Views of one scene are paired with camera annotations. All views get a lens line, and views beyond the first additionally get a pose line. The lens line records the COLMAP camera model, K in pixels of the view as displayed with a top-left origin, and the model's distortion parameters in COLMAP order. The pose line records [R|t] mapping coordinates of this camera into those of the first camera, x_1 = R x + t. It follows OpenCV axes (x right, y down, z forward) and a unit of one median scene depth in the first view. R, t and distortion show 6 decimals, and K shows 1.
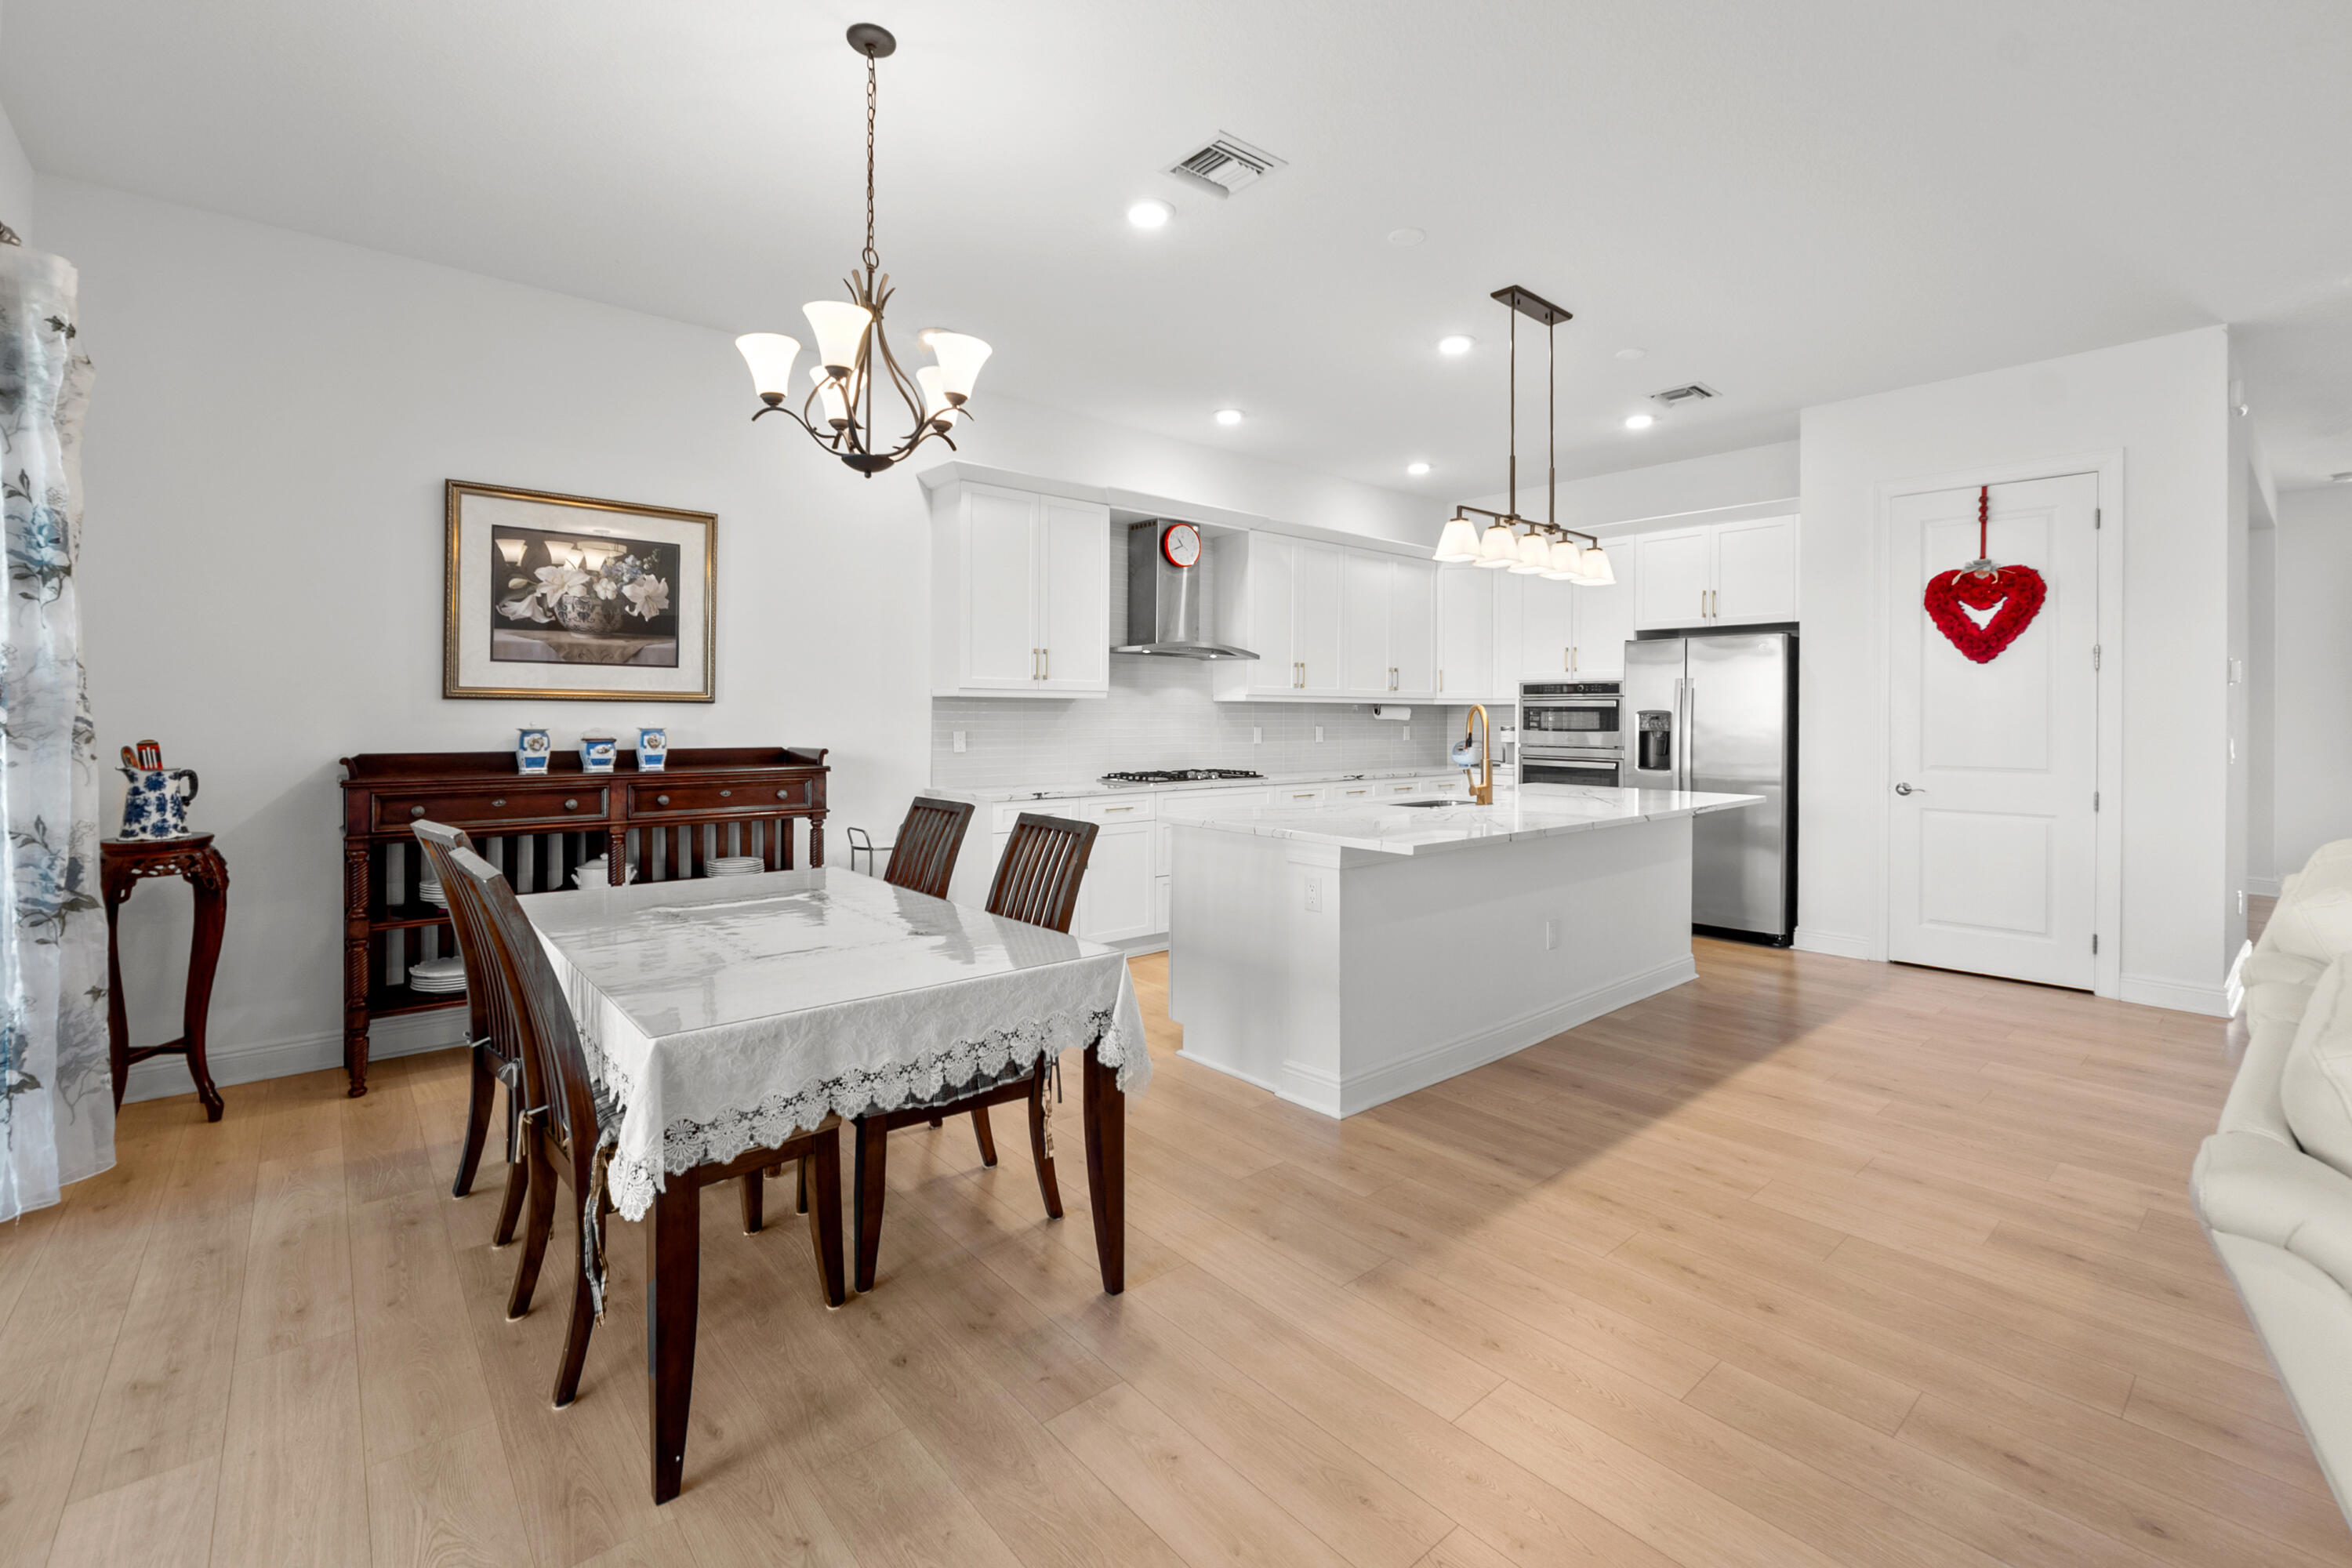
lens RADIAL K [[1015.6, 0, 1174.0], [0, 1015.6, 719.2], [0, 0, 1]] dist [-0.001954, 0.000019]
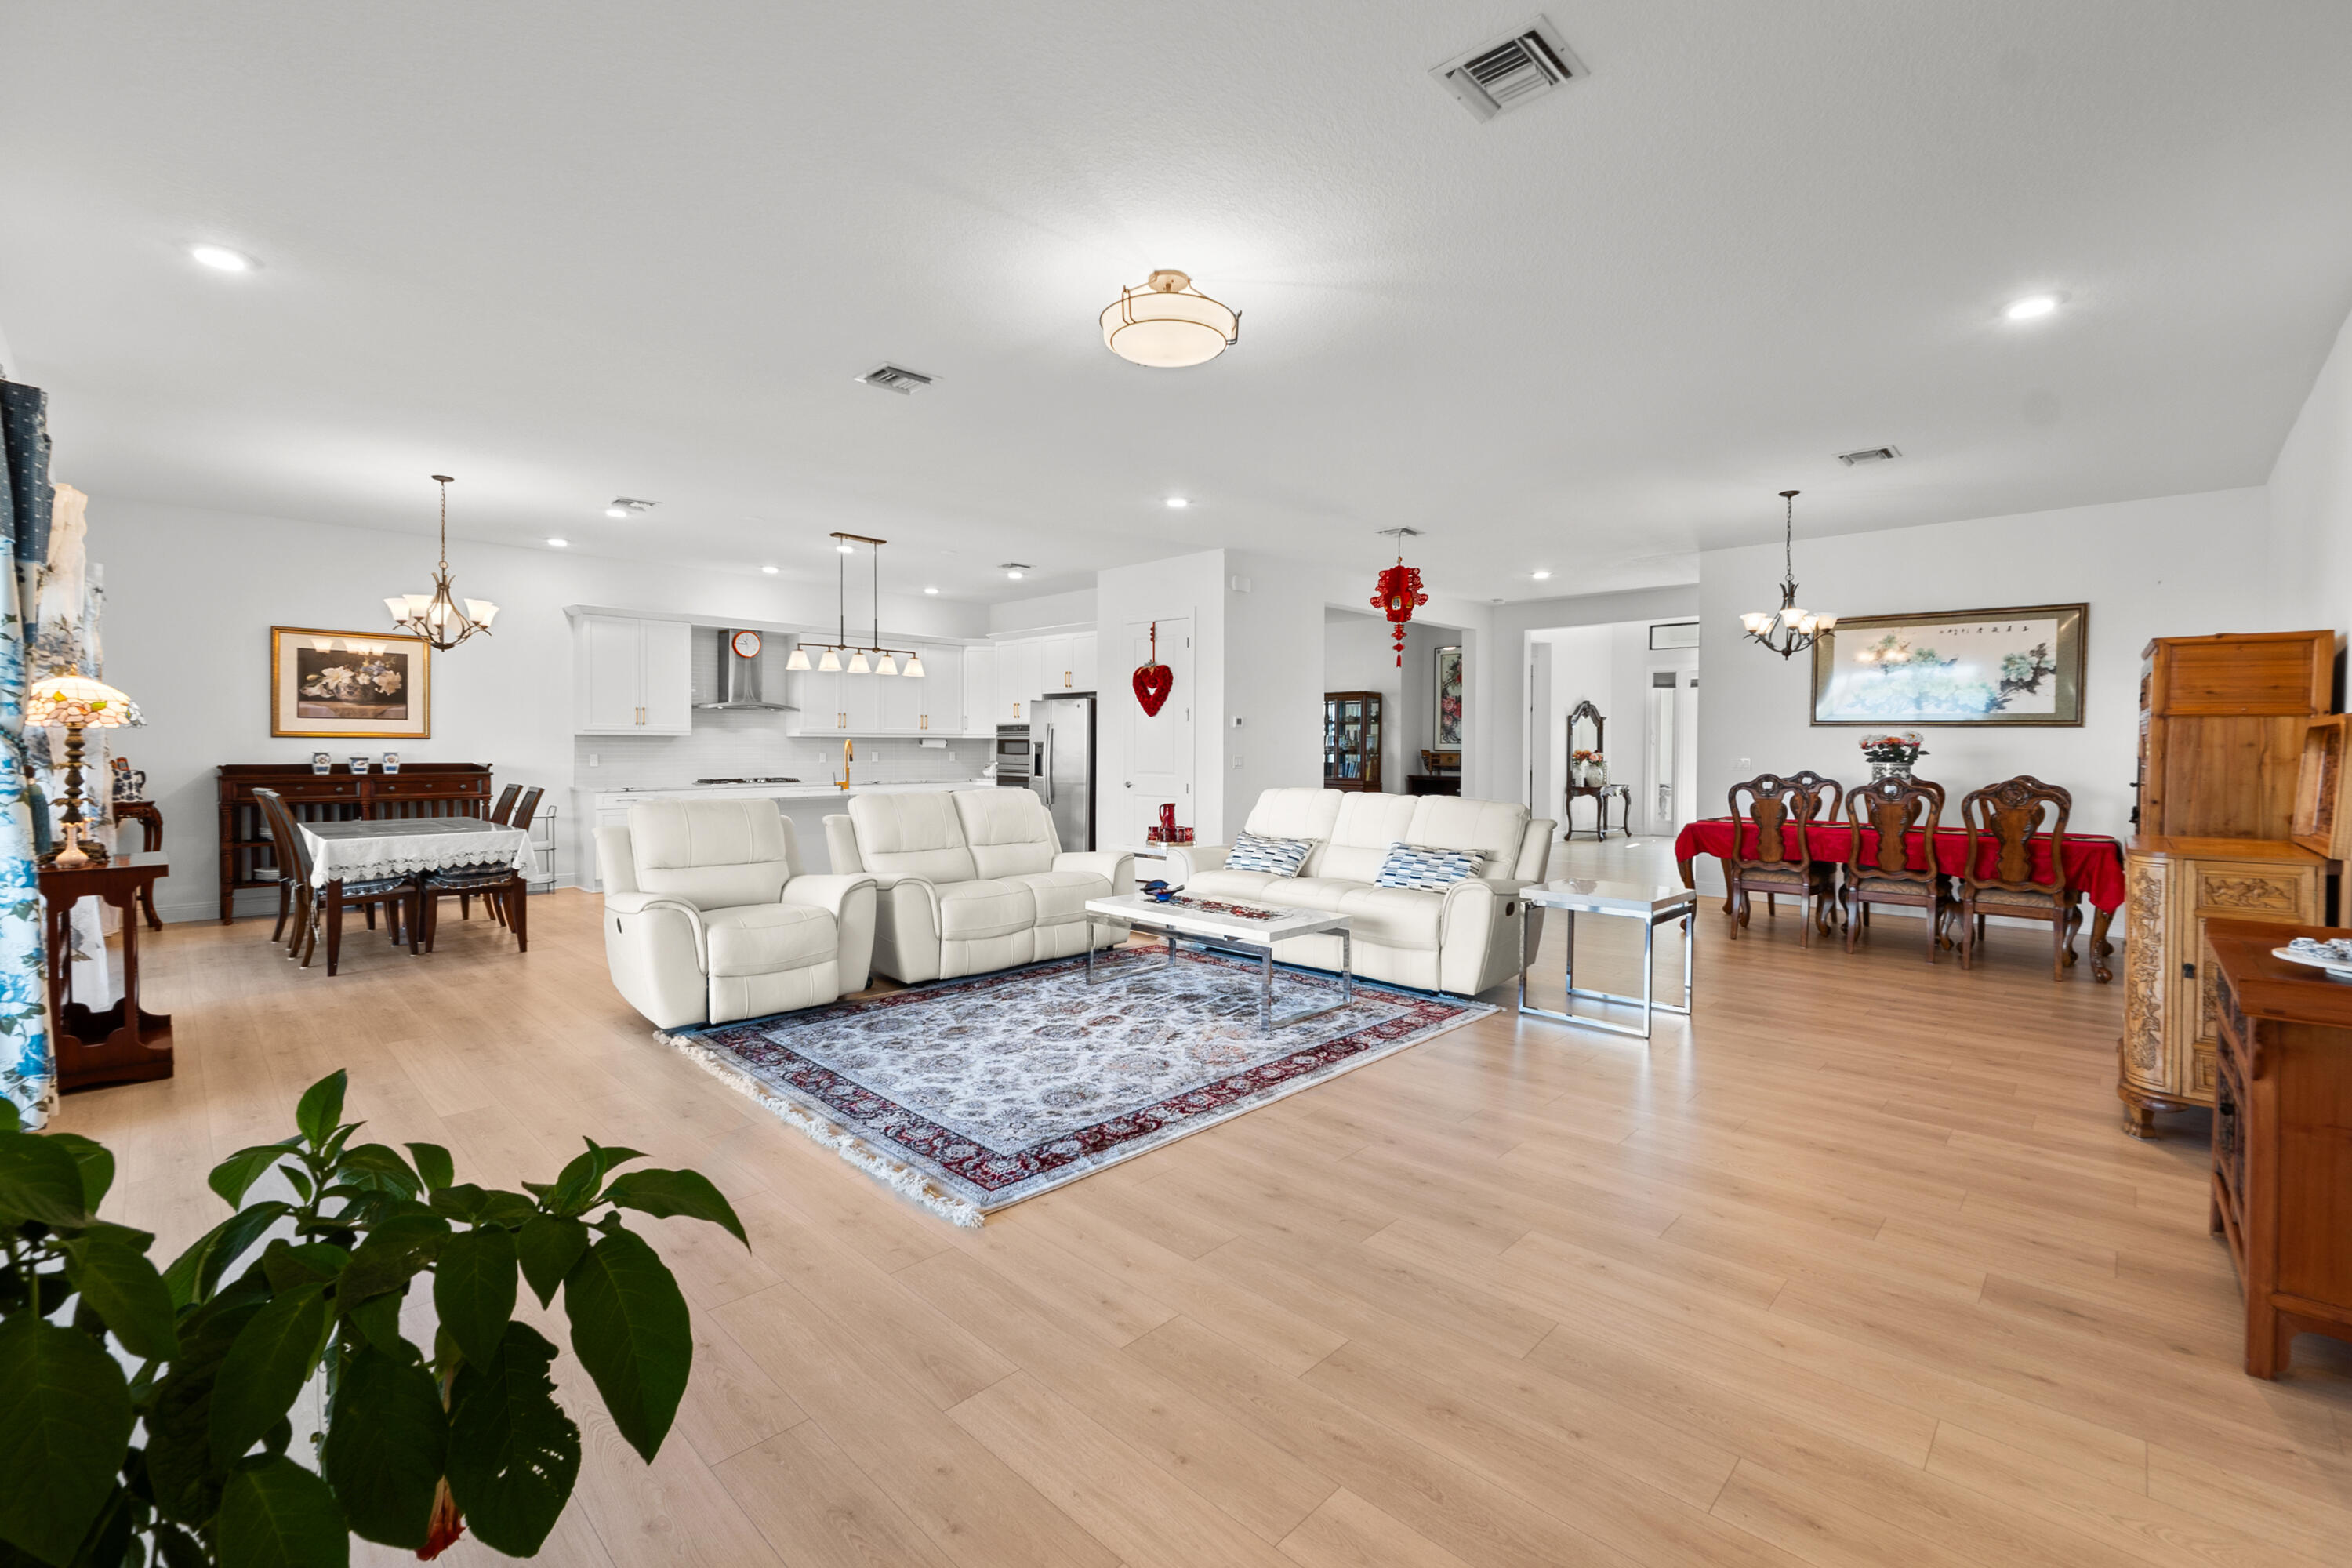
lens RADIAL K [[1006.1, 0, 1165.1], [0, 1006.1, 760.0], [0, 0, 1]] dist [-0.001093, 0.000566]
pose [[0.996579, -0.002679, 0.082602, 0.742819], [0.001806, 0.999942, 0.010649, 0.005939], [-0.082625, -0.010463, 0.996526, -0.955128]]
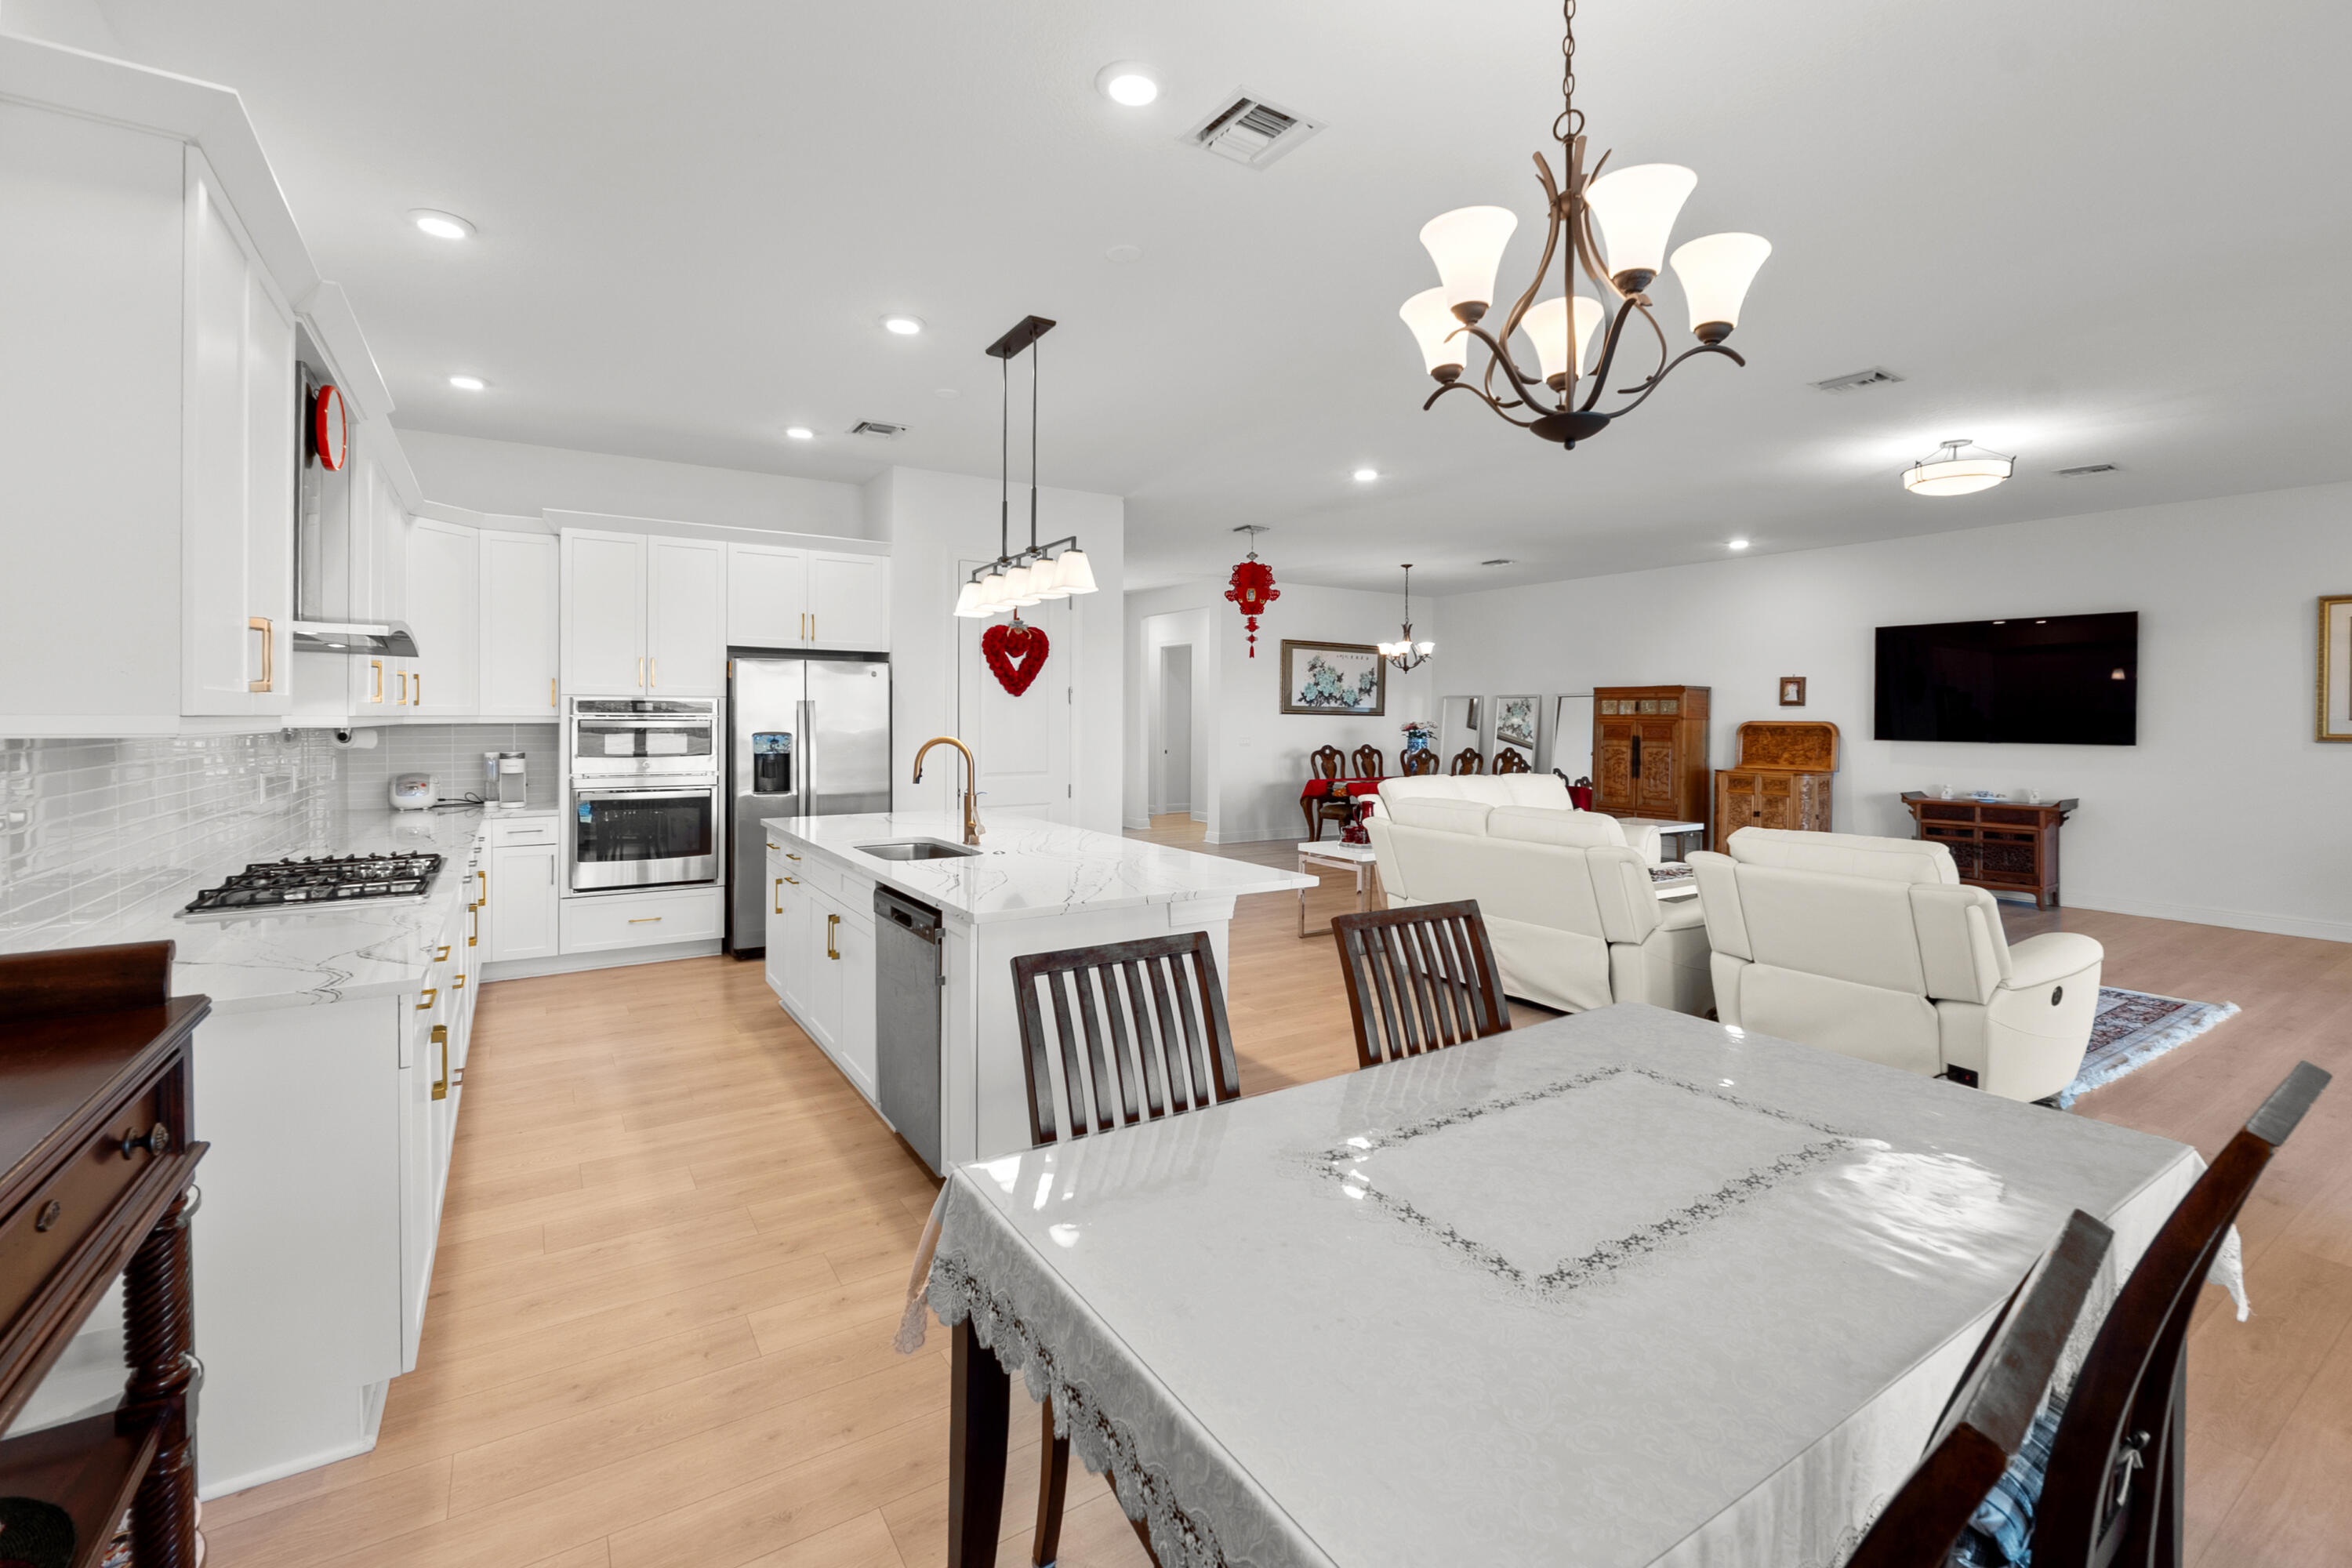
lens RADIAL K [[1015.6, 0, 1174.0], [0, 1015.6, 719.2], [0, 0, 1]] dist [-0.001954, 0.000019]
pose [[0.133226, -0.007038, 0.991061, -0.588789], [0.001733, 0.999975, 0.006868, -0.037133], [-0.991084, 0.000802, 0.133234, 0.676947]]
